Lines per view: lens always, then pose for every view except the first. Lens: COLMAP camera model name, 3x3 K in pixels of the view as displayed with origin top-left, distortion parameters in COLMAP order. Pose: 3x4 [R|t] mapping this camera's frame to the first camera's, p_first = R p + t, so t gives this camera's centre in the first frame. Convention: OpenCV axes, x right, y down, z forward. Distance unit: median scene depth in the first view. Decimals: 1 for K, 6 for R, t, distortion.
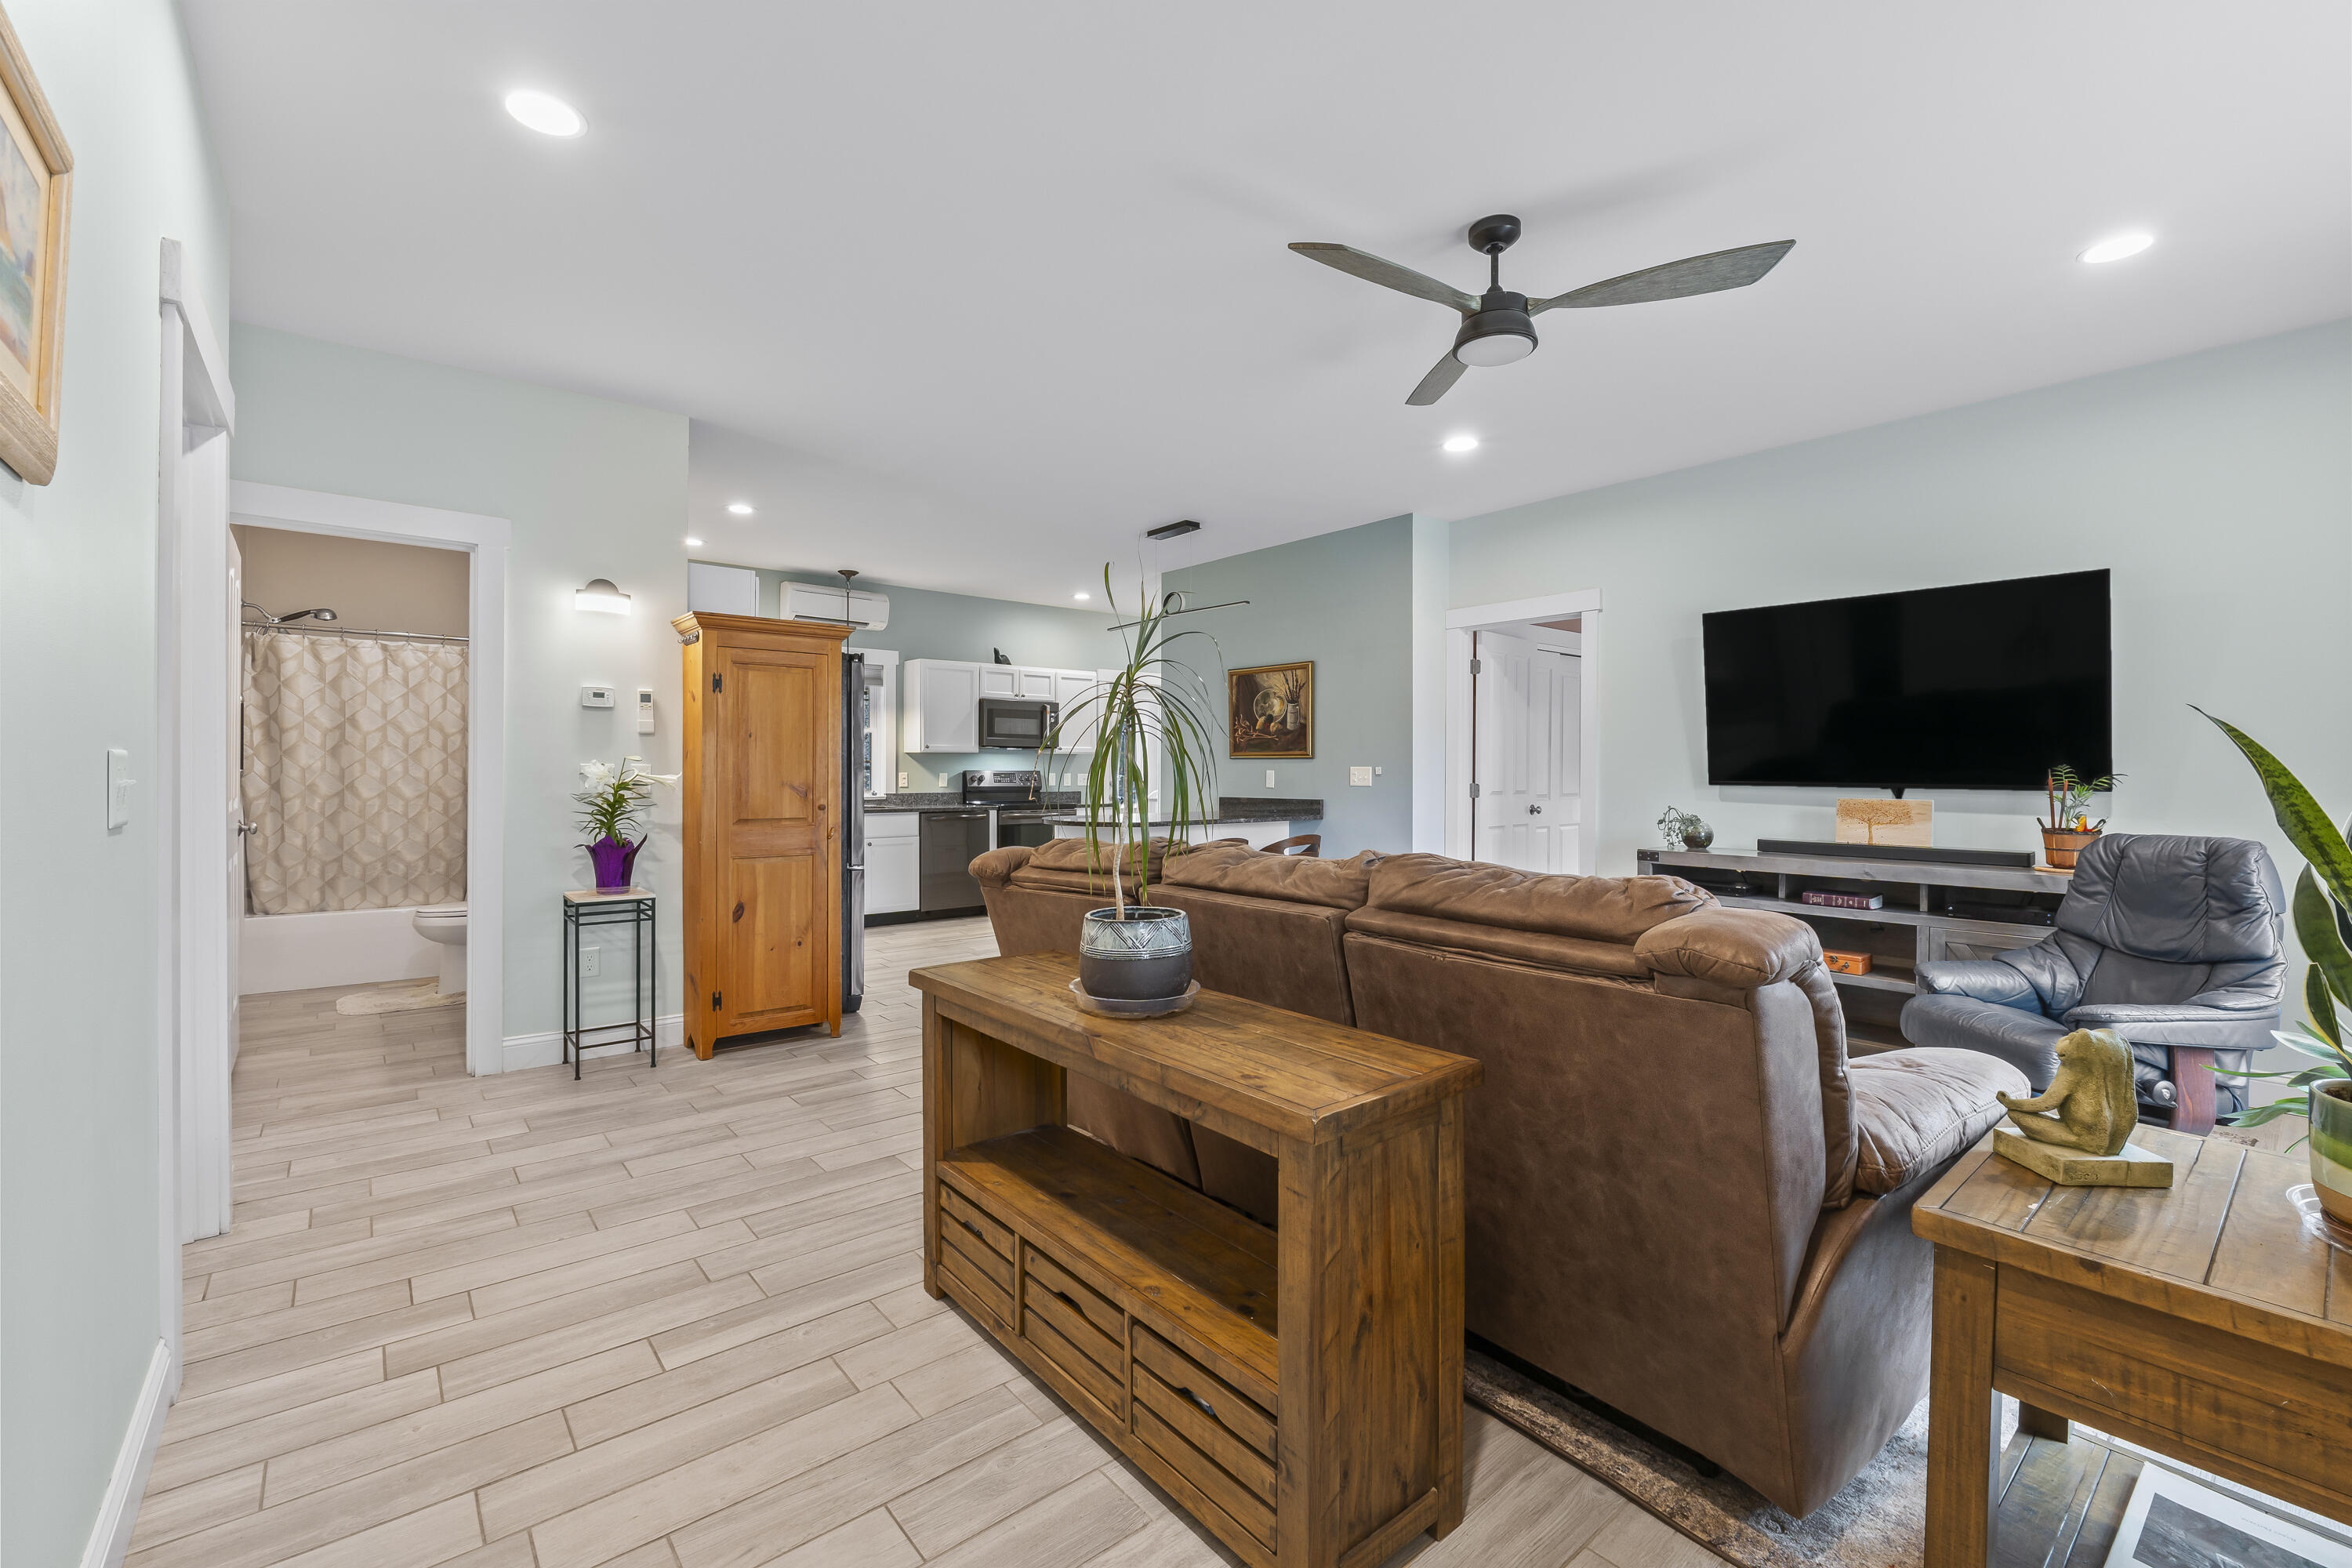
lens RADIAL K [[977.9, 0, 1176.0], [0, 977.9, 784.0], [0, 0, 1]] dist [-0.008818, -0.000031]
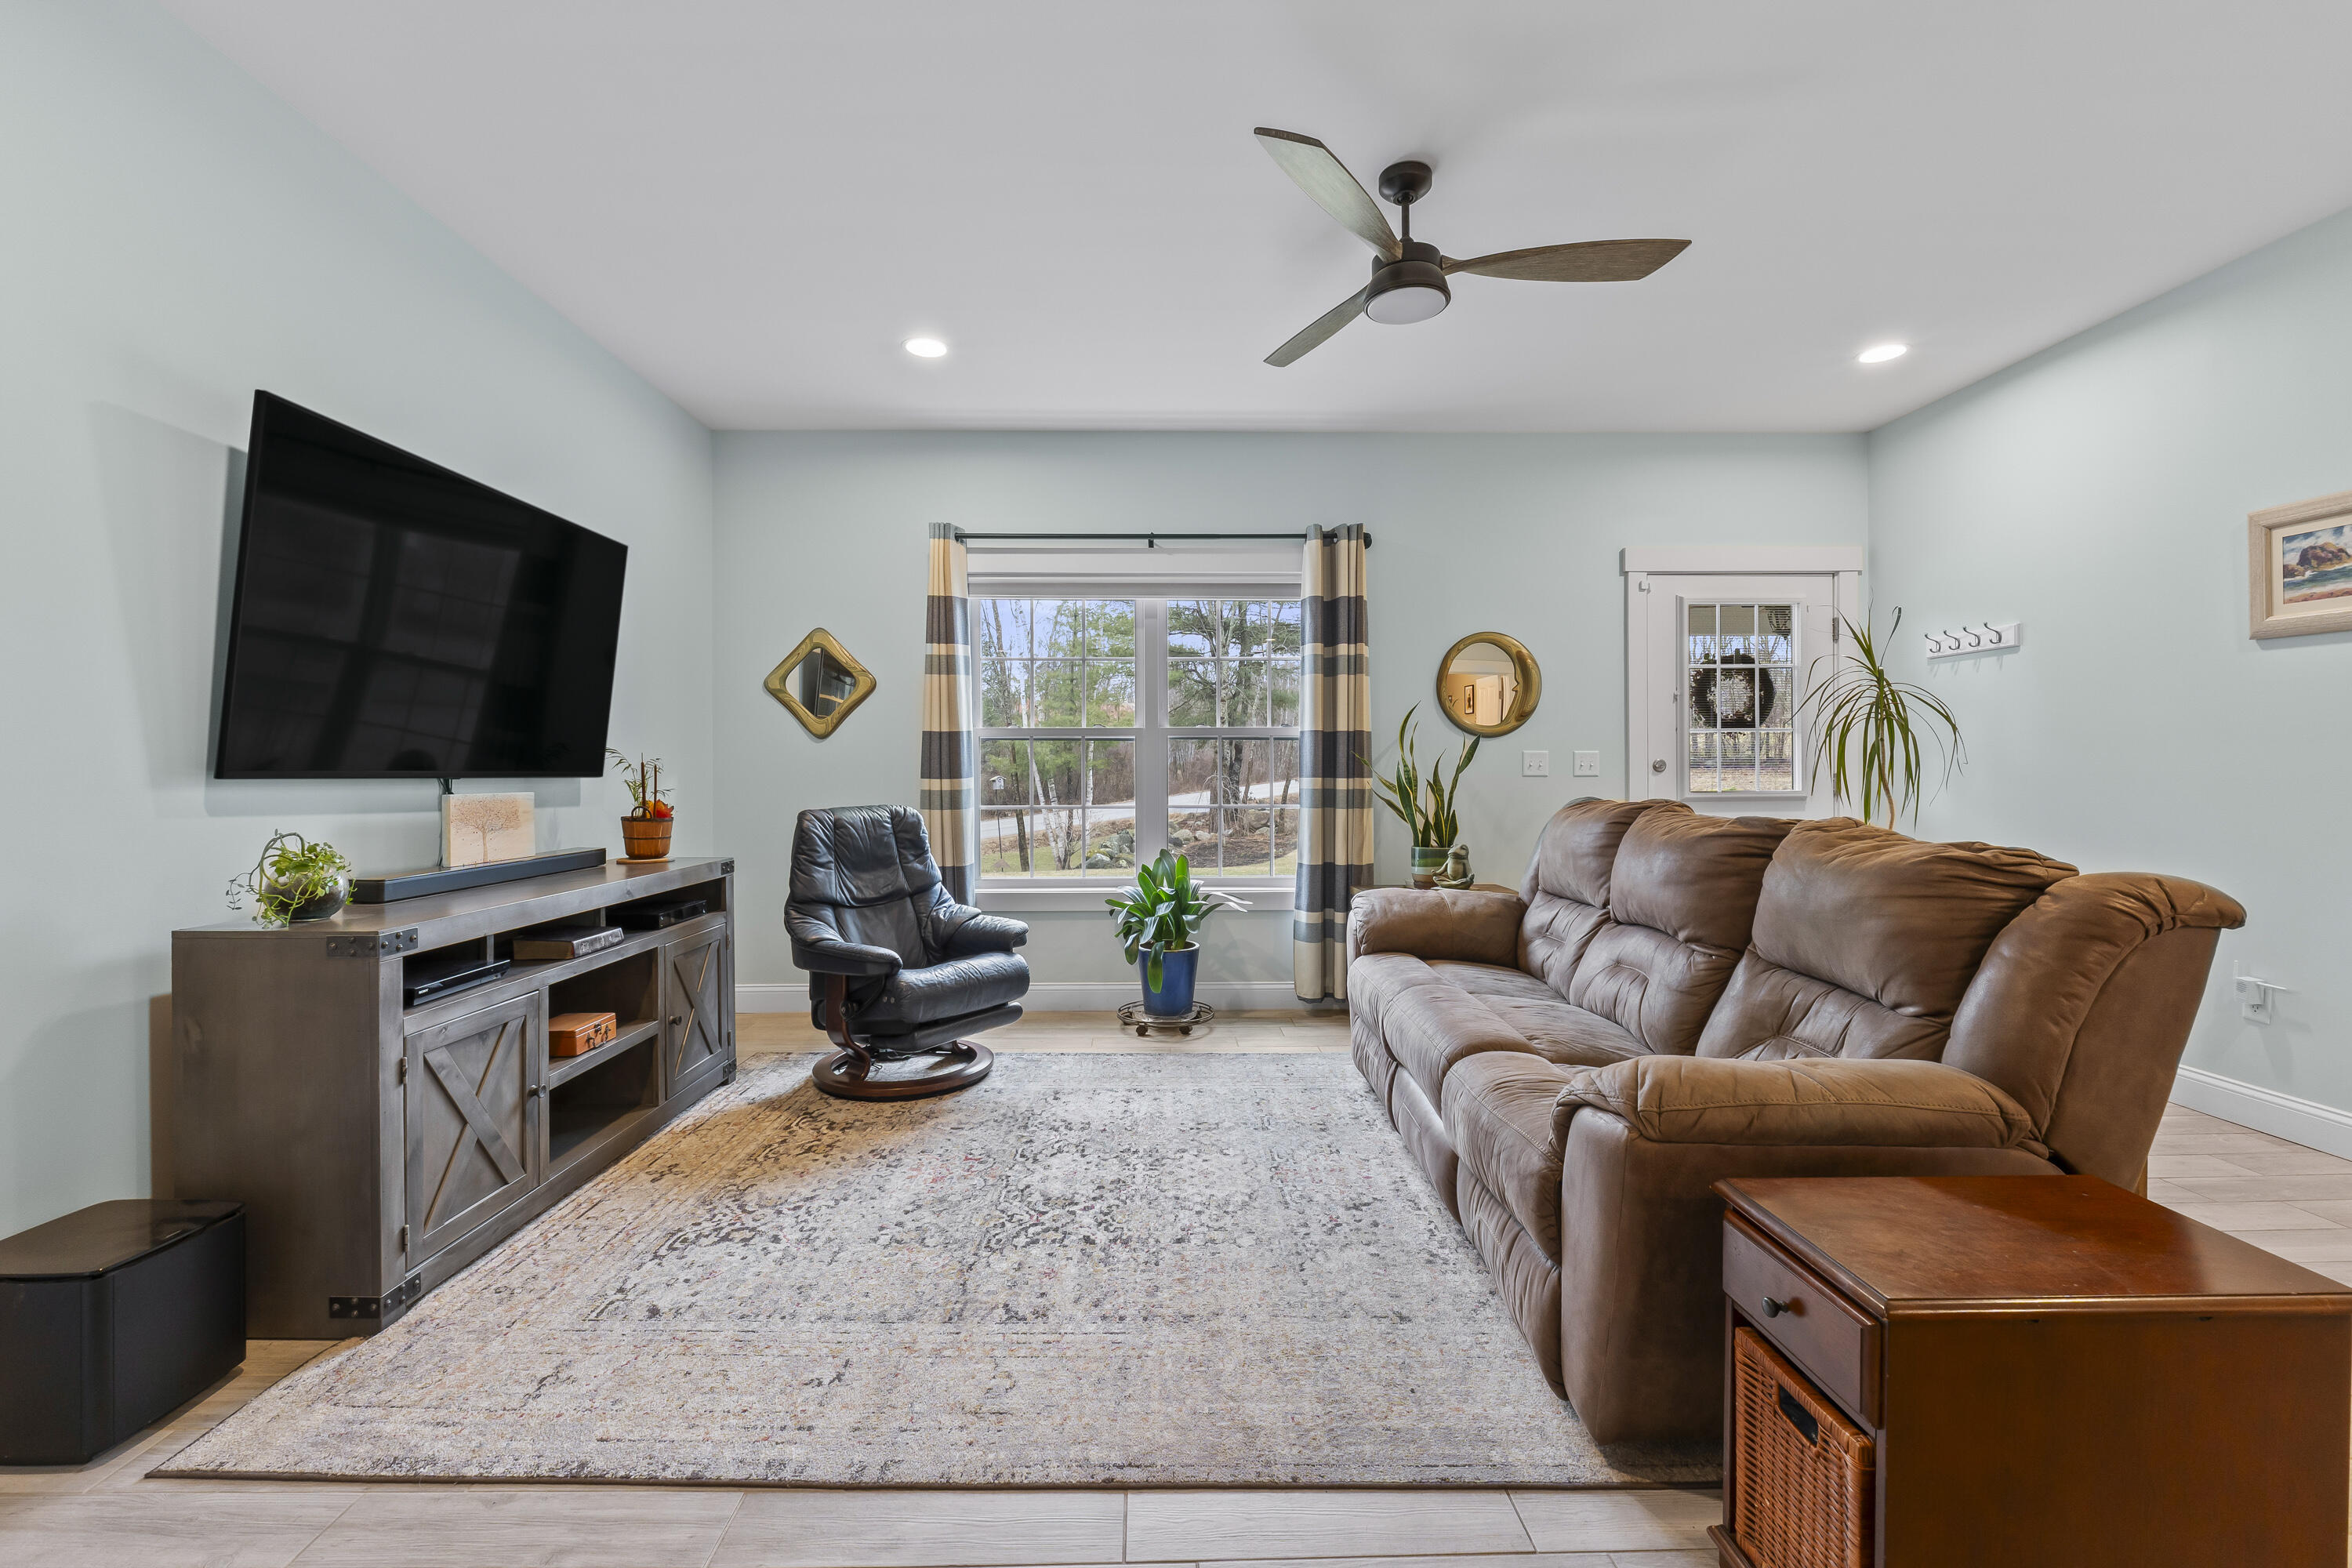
lens RADIAL K [[990.2, 0, 1166.0], [0, 990.2, 769.7], [0, 0, 1]] dist [-0.009752, -0.000145]
pose [[-0.777755, -0.000744, 0.628567, -0.039671], [0.011302, 0.999821, 0.015168, -0.003648], [-0.628466, 0.018901, -0.777608, 0.779676]]
